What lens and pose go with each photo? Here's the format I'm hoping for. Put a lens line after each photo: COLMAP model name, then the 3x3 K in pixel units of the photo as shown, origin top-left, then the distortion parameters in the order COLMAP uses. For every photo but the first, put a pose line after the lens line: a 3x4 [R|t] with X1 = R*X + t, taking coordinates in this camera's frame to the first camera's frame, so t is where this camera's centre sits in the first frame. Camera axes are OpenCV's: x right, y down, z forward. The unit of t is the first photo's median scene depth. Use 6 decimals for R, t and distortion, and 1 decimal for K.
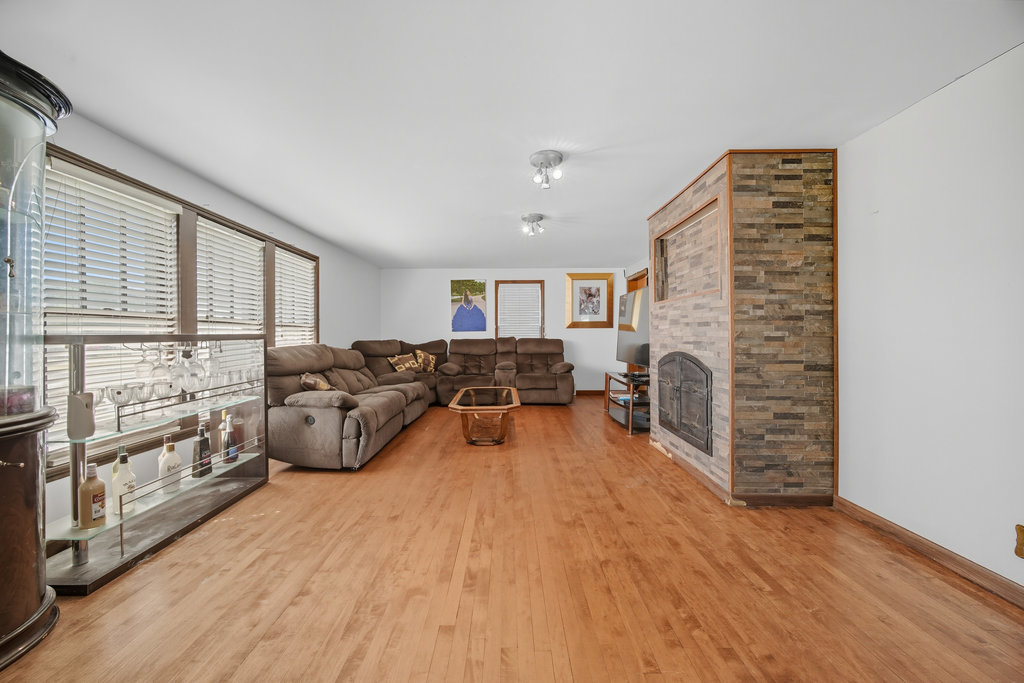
lens RADIAL K [[367.4, 0, 509.5], [0, 367.4, 335.2], [0, 0, 1]] dist [0.000202, 0.000035]
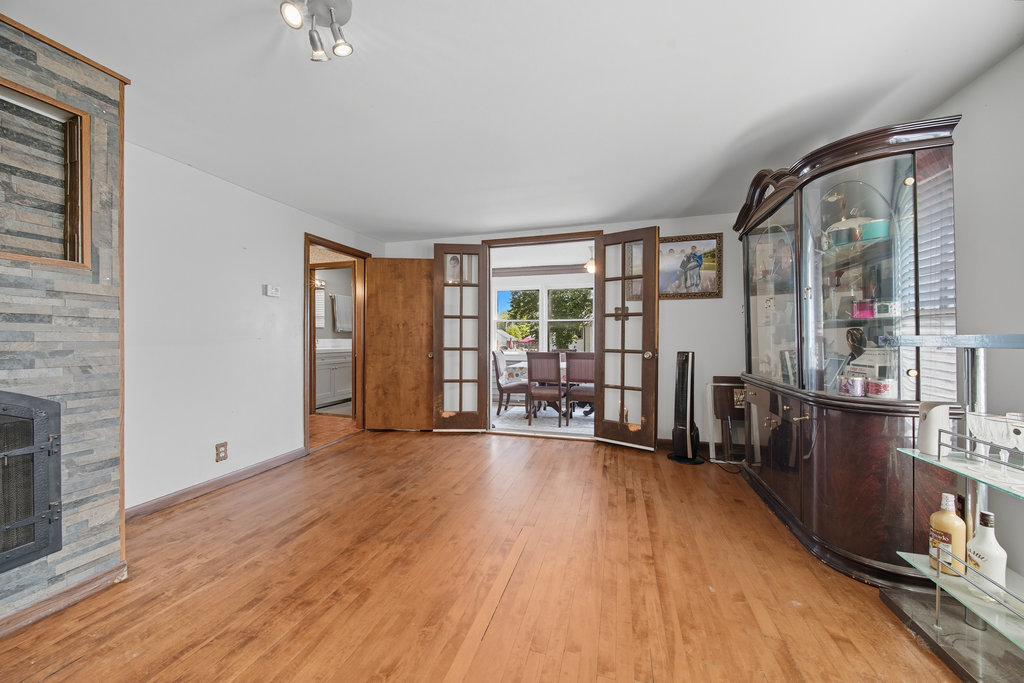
lens RADIAL K [[367.4, 0, 509.0], [0, 367.4, 338.6], [0, 0, 1]] dist [0.000202, 0.000035]
pose [[-0.956320, 0.002155, 0.292314, -0.399508], [0.003589, 0.999984, 0.004370, -0.001102], [-0.292300, 0.005228, -0.956312, 1.842786]]
